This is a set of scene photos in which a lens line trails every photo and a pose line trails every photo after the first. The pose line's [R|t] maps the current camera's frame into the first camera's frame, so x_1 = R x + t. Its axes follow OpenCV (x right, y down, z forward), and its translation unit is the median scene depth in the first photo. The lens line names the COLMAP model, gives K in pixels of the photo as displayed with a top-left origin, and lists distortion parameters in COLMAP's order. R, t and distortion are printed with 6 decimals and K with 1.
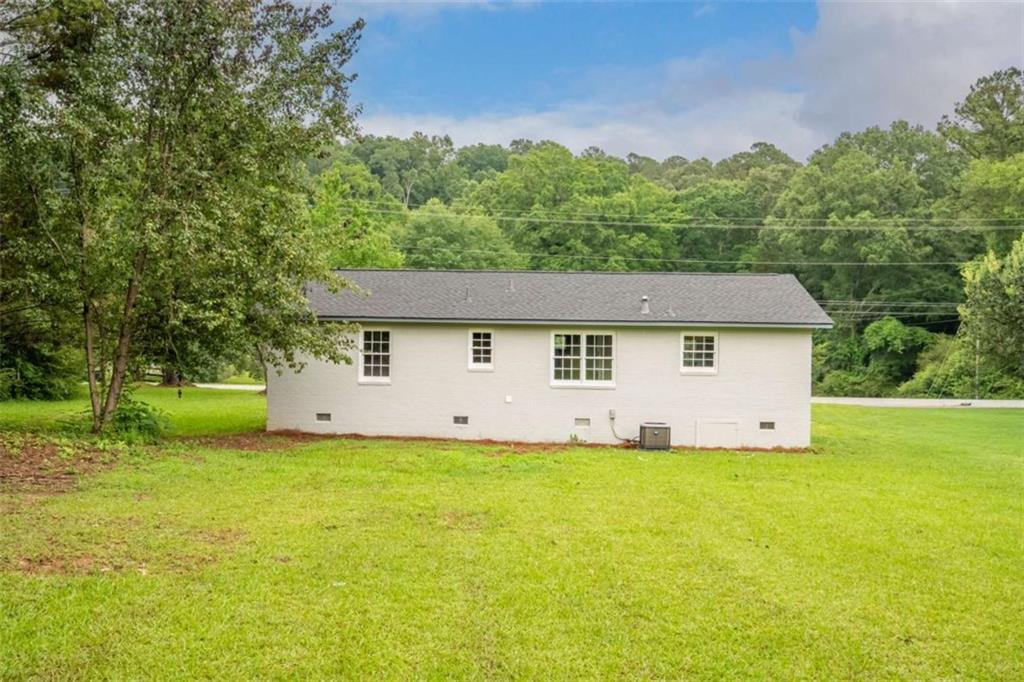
lens RADIAL K [[1059.4, 0, 513.9], [0, 1059.4, 344.4], [0, 0, 1]] dist [-0.020906, 0.000000]
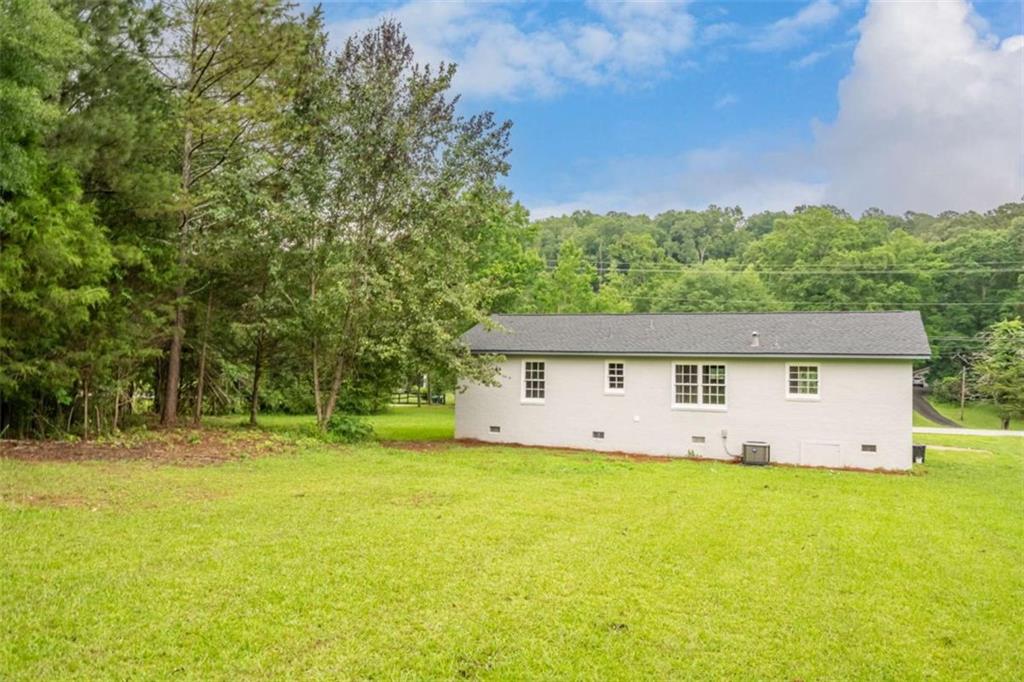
lens RADIAL K [[866.2, 0, 513.8], [0, 866.2, 337.7], [0, 0, 1]] dist [-0.004227, -0.000313]
pose [[0.930108, -0.011089, -0.367119, 0.205910], [-0.008419, 0.998638, -0.051496, 0.010748], [0.367190, 0.050987, 0.928747, 0.027049]]
